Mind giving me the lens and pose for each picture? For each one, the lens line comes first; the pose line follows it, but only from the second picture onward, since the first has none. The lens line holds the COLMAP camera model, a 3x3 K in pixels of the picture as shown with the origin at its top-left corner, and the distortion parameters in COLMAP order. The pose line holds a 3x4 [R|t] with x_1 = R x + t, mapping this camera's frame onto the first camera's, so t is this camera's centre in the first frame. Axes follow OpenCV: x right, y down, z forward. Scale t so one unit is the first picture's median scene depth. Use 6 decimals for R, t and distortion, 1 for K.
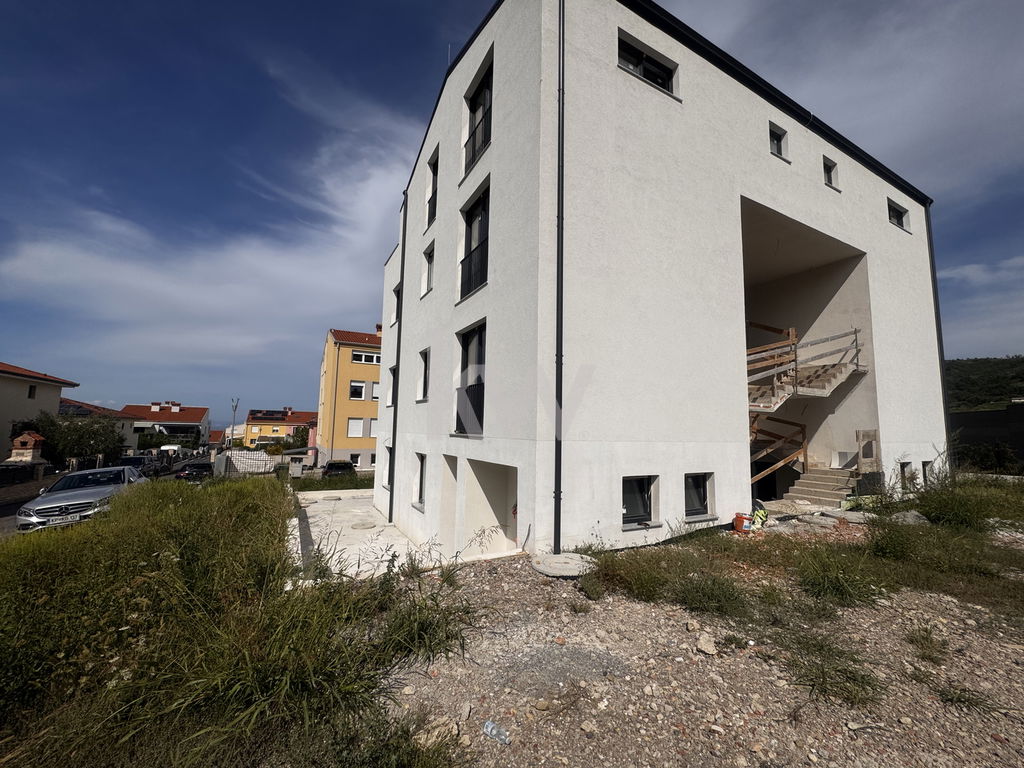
lens RADIAL K [[411.9, 0, 512.0], [0, 411.9, 384.0], [0, 0, 1]] dist [0.001533, 0.000210]
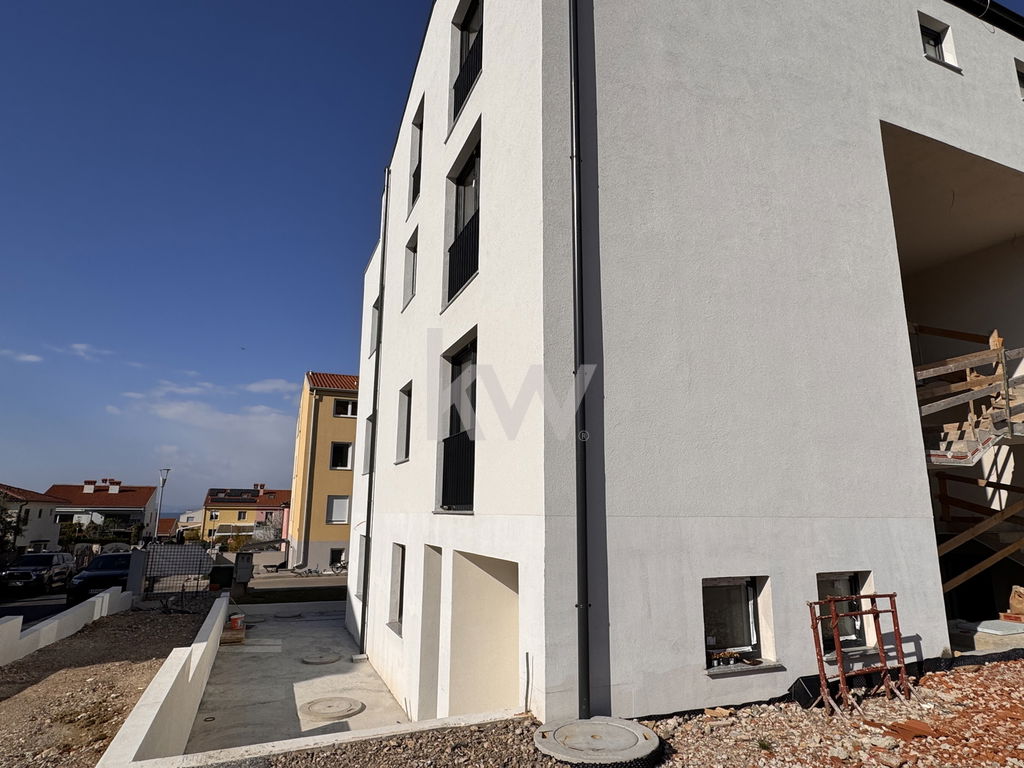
lens RADIAL K [[591.1, 0, 512.0], [0, 591.1, 384.0], [0, 0, 1]] dist [0.002496, -0.001343]
pose [[0.994638, -0.033985, -0.097678, 0.066780], [0.023697, 0.994230, -0.104618, 0.023449], [0.100670, 0.101742, 0.989704, 0.085176]]
